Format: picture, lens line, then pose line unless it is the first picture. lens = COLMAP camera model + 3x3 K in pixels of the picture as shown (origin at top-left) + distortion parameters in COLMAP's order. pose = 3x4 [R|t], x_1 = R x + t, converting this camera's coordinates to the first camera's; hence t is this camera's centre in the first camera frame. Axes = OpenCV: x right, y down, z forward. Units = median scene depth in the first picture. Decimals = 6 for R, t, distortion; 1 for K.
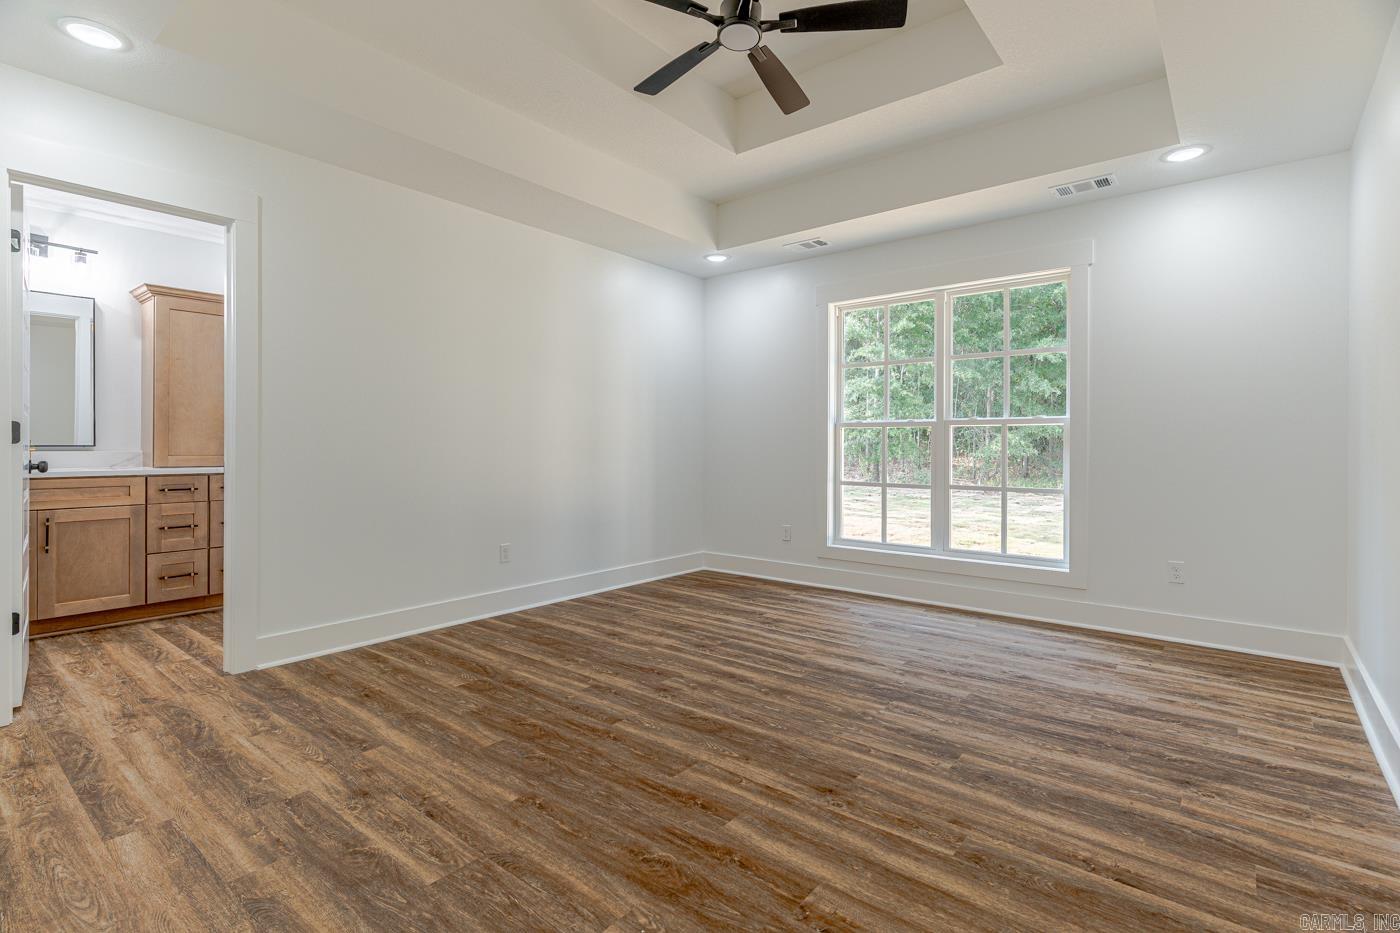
lens RADIAL K [[665.5, 0, 700.5], [0, 665.5, 456.0], [0, 0, 1]] dist [0.008740, -0.000027]
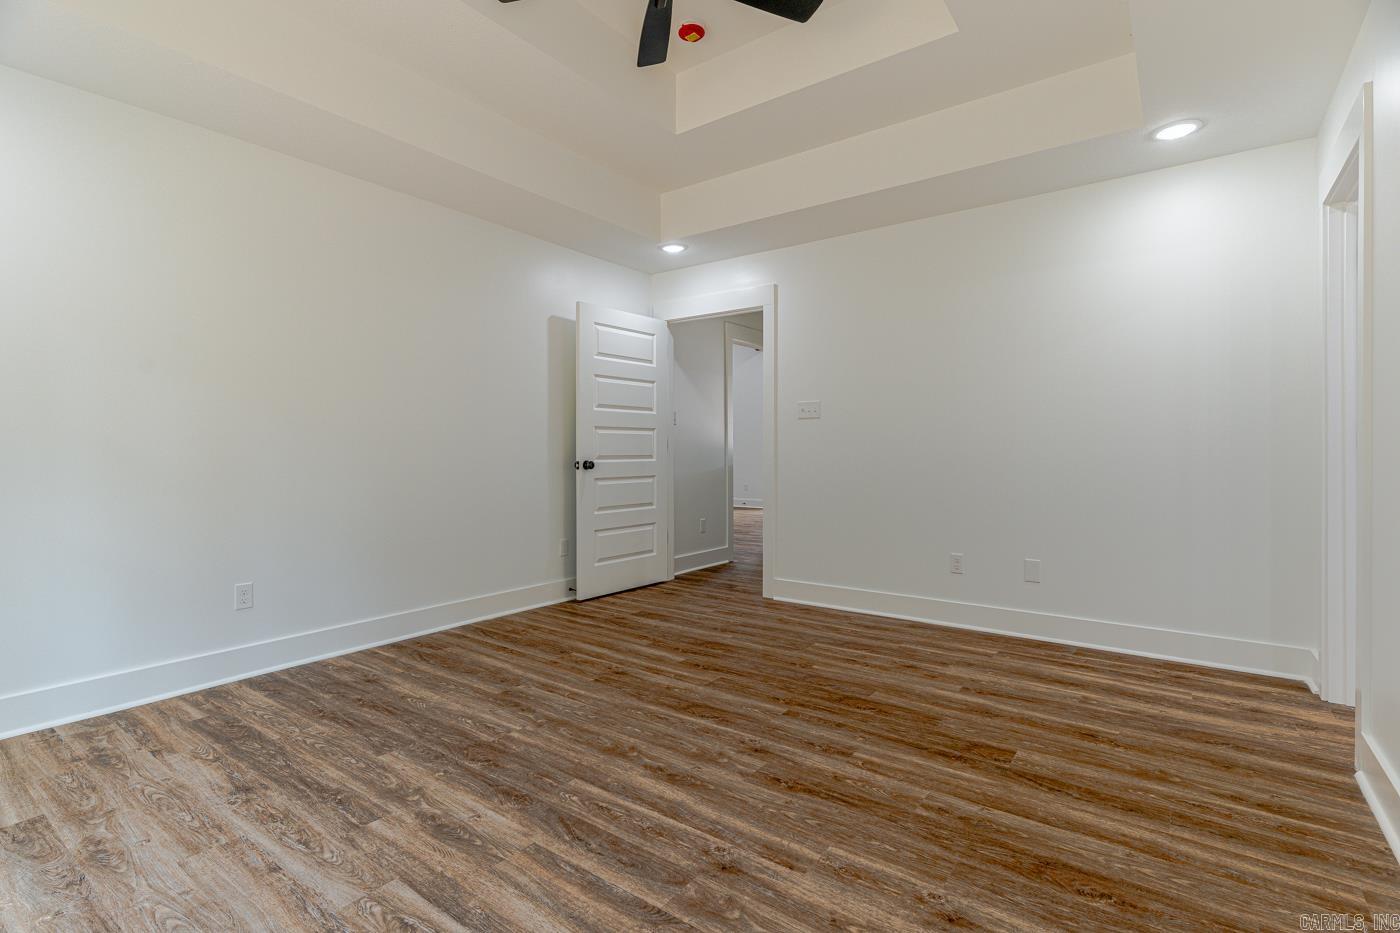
lens RADIAL K [[665.5, 0, 700.0], [0, 665.5, 456.9], [0, 0, 1]] dist [0.008740, -0.000027]
pose [[-0.998866, -0.001366, -0.047590, 0.060357], [-0.002522, 0.999703, 0.024235, -0.030000], [0.047542, 0.024328, -0.998573, 1.990916]]
